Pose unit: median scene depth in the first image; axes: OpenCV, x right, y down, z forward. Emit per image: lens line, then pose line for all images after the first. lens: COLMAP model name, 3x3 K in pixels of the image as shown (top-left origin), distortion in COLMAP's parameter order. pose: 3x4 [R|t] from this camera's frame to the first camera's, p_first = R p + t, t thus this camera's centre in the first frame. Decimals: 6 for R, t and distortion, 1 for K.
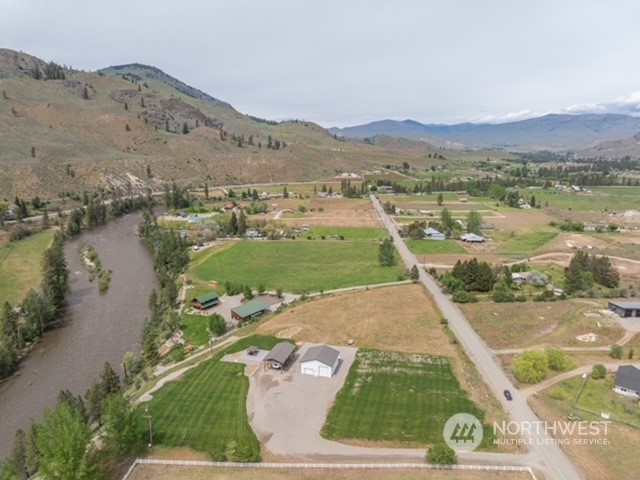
lens RADIAL K [[450.8, 0, 320.5], [0, 450.8, 240.3], [0, 0, 1]] dist [-0.045565, 0.015040]
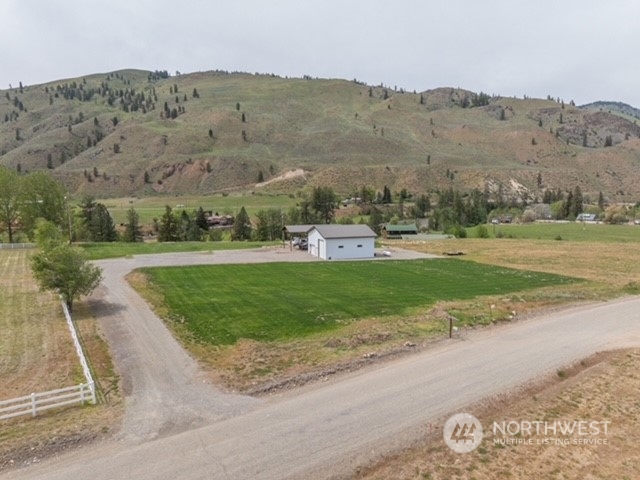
lens RADIAL K [[450.8, 0, 322.1], [0, 450.8, 241.4], [0, 0, 1]] dist [-0.045565, 0.015040]
pose [[0.588539, 0.078753, -0.804624, 0.171851], [-0.162080, 0.986532, -0.021996, 0.105502], [0.792055, 0.143359, 0.593378, 0.232298]]
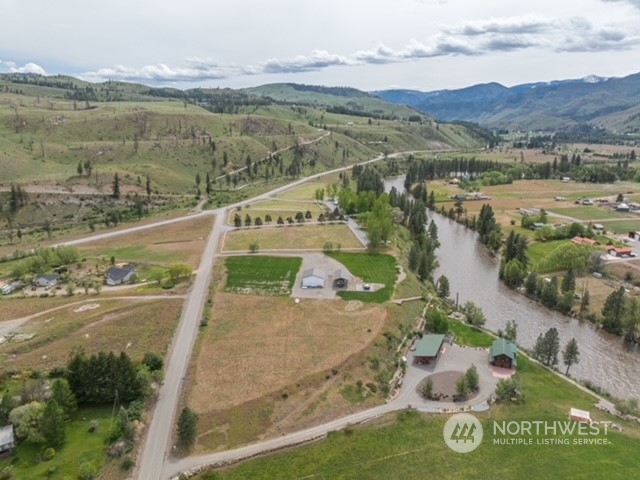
lens RADIAL K [[450.8, 0, 320.0], [0, 450.8, 240.4], [0, 0, 1]] dist [-0.045565, 0.015040]
pose [[-0.982145, 0.046169, -0.182372, 0.092169], [-0.044885, 0.883913, 0.465492, -0.201485], [0.182692, 0.465367, -0.866059, 0.833296]]
